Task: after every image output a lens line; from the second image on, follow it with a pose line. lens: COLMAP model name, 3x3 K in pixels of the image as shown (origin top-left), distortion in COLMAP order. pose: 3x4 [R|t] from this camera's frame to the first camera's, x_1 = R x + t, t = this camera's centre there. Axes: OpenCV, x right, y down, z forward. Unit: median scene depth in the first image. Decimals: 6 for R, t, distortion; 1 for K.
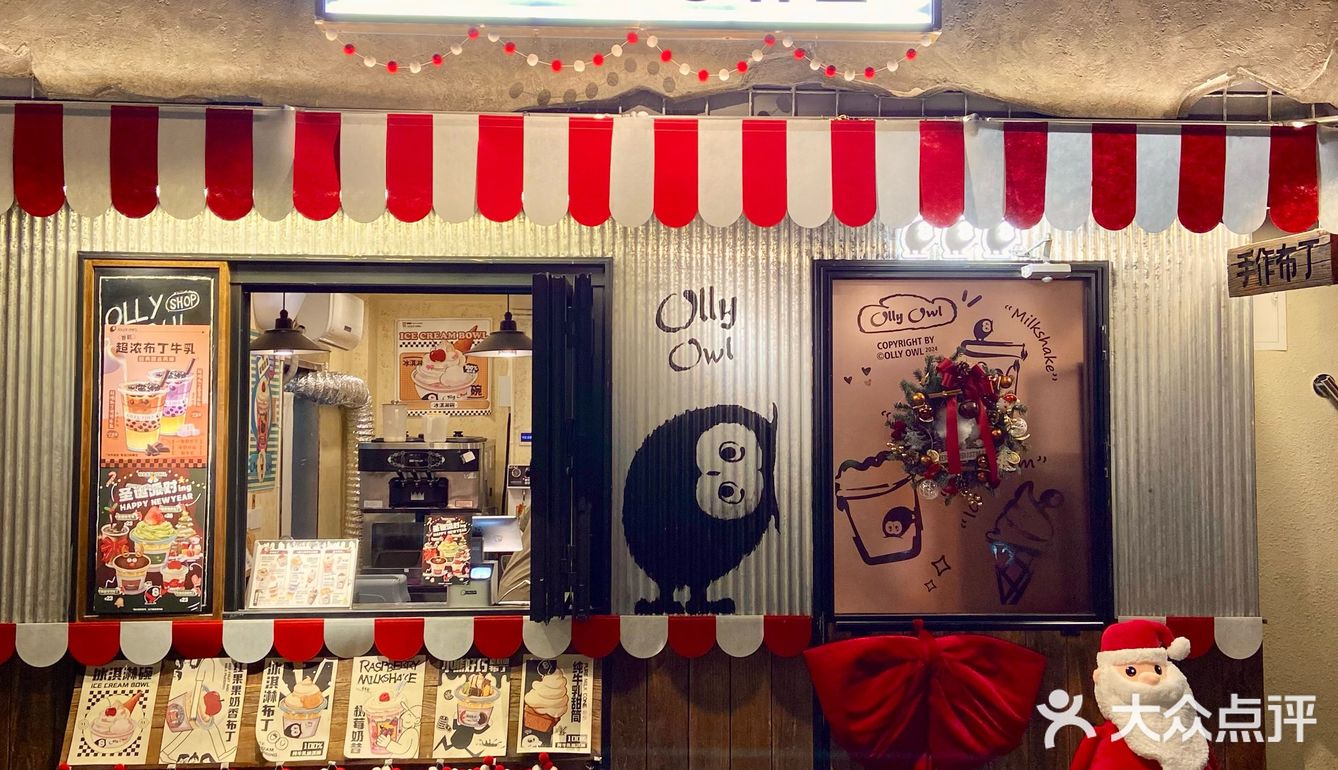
lens RADIAL K [[1332.7, 0, 691.4], [0, 1332.7, 385.4], [0, 0, 1]] dist [0.128307, -0.157797]
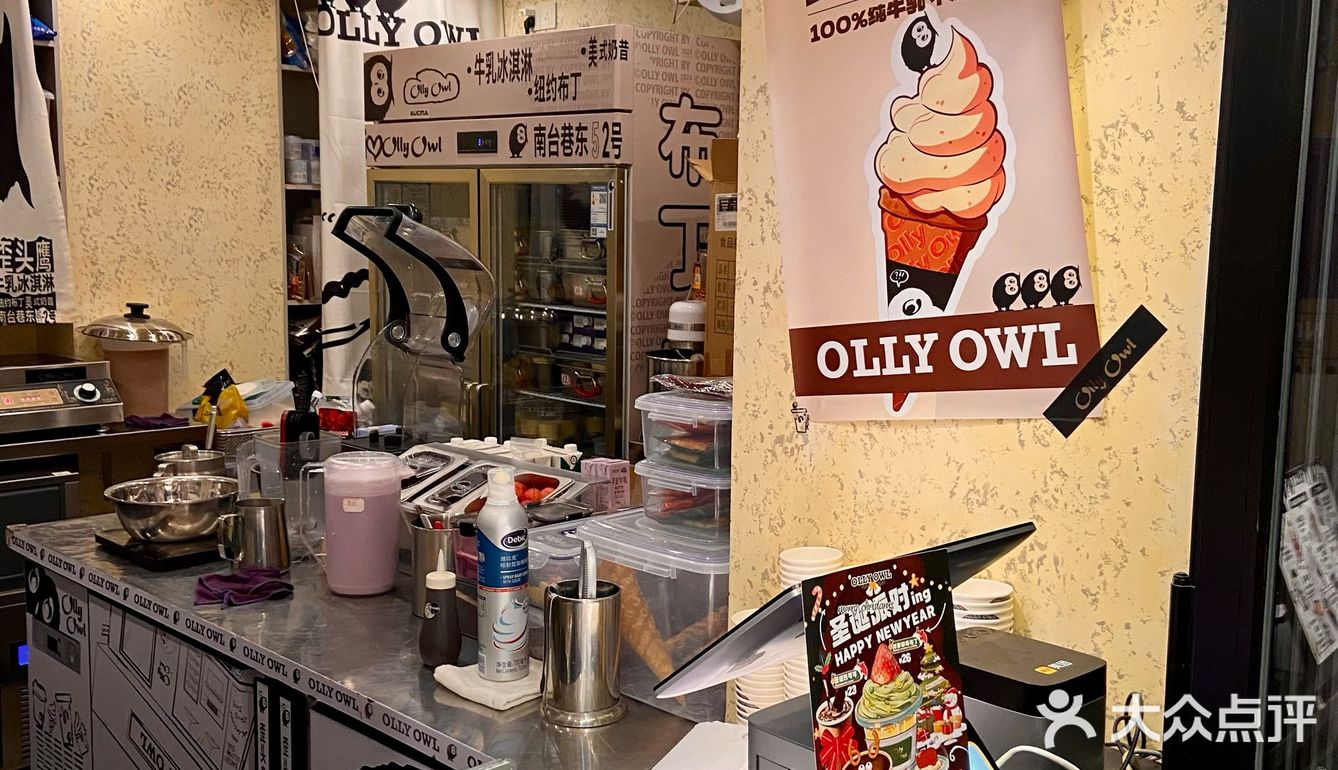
lens RADIAL K [[1324.2, 0, 686.2], [0, 1324.2, 383.1], [0, 0, 1]] dist [0.093217, -0.111575]
pose [[0.739131, -0.076148, 0.669243, -0.364598], [-0.042497, 0.986337, 0.159163, 0.034559], [-0.672219, -0.146083, 0.725797, 0.895345]]
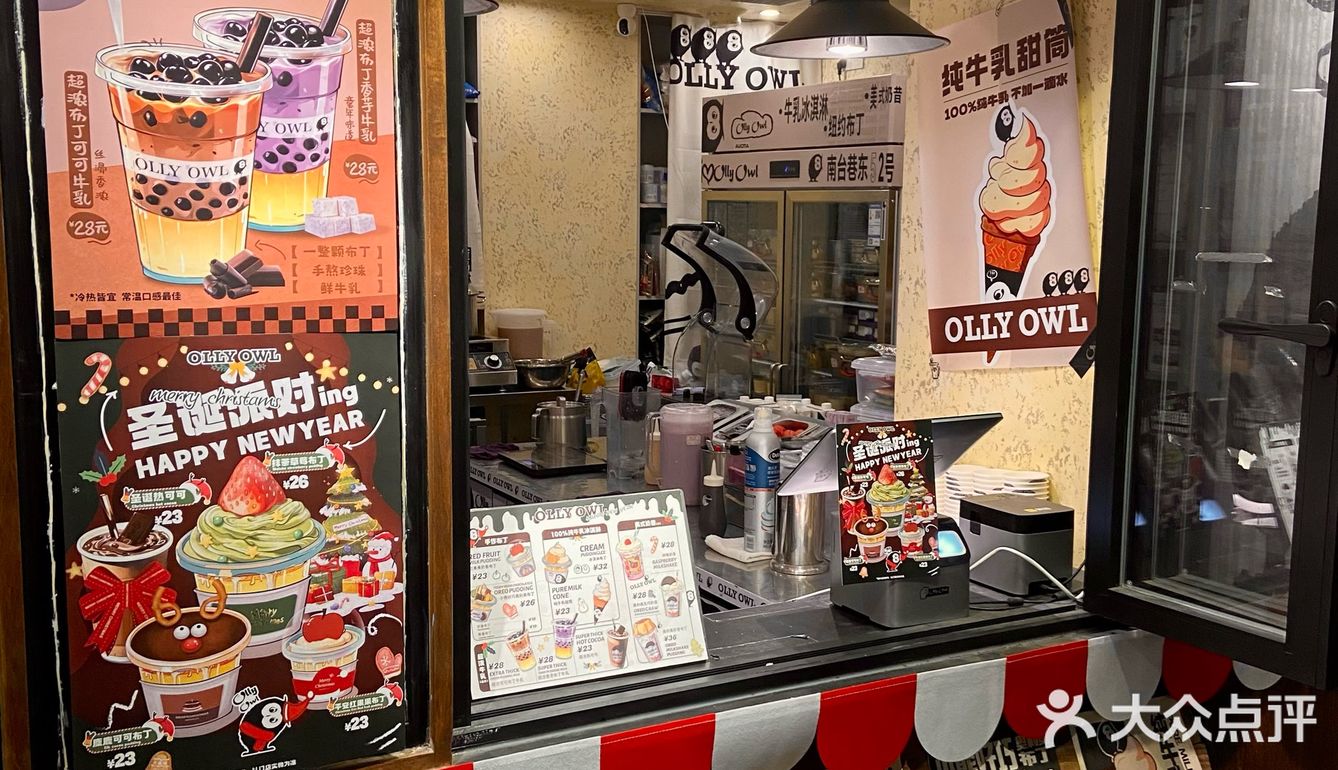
lens RADIAL K [[1332.7, 0, 691.4], [0, 1332.7, 385.4], [0, 0, 1]] dist [0.128307, -0.157797]
pose [[0.890906, -0.049061, 0.451531, -0.444718], [-0.029751, 0.985710, 0.165804, 0.017284], [-0.453213, -0.161149, 0.876715, 0.677551]]
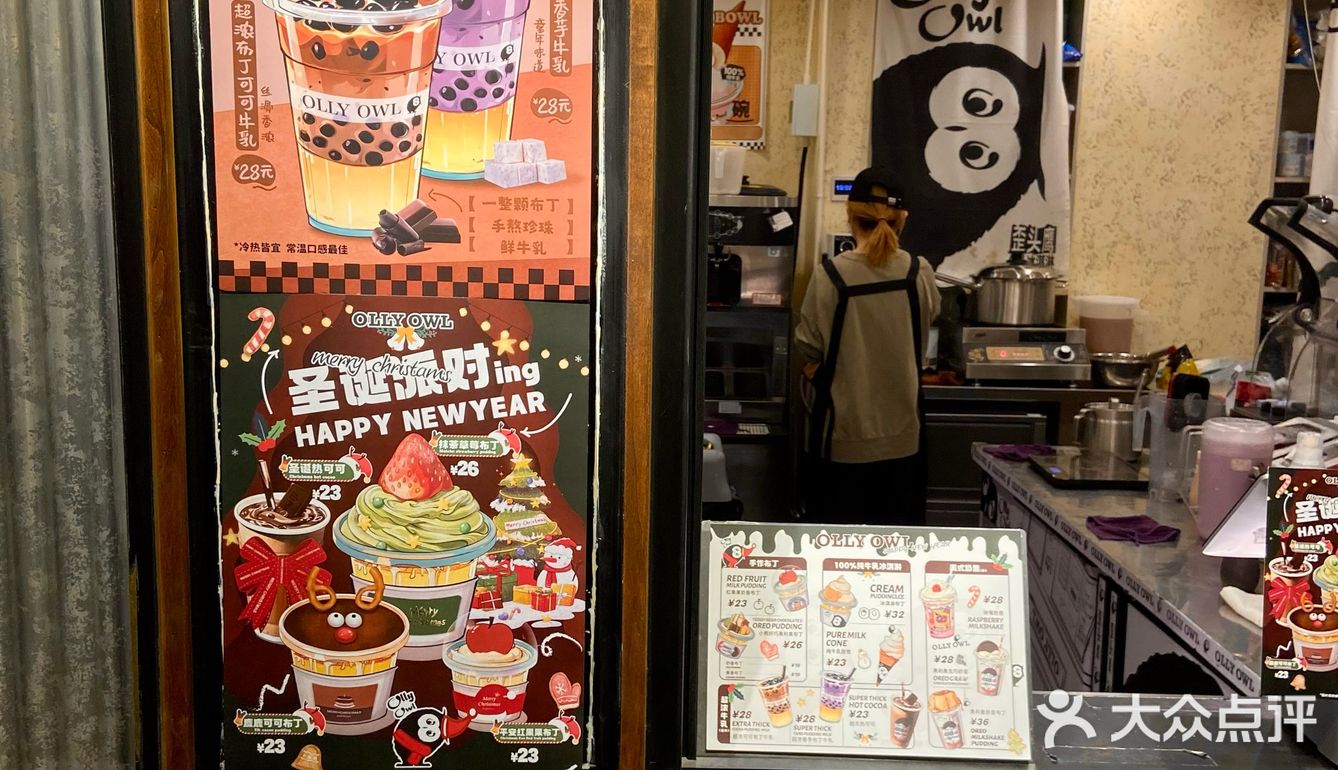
lens RADIAL K [[1332.7, 0, 691.4], [0, 1332.7, 385.4], [0, 0, 1]] dist [0.128307, -0.157797]
pose [[0.999294, 0.023249, -0.029497, -0.330109], [-0.017273, 0.981880, 0.188717, 0.025740], [0.033350, -0.188074, 0.981588, 0.729343]]
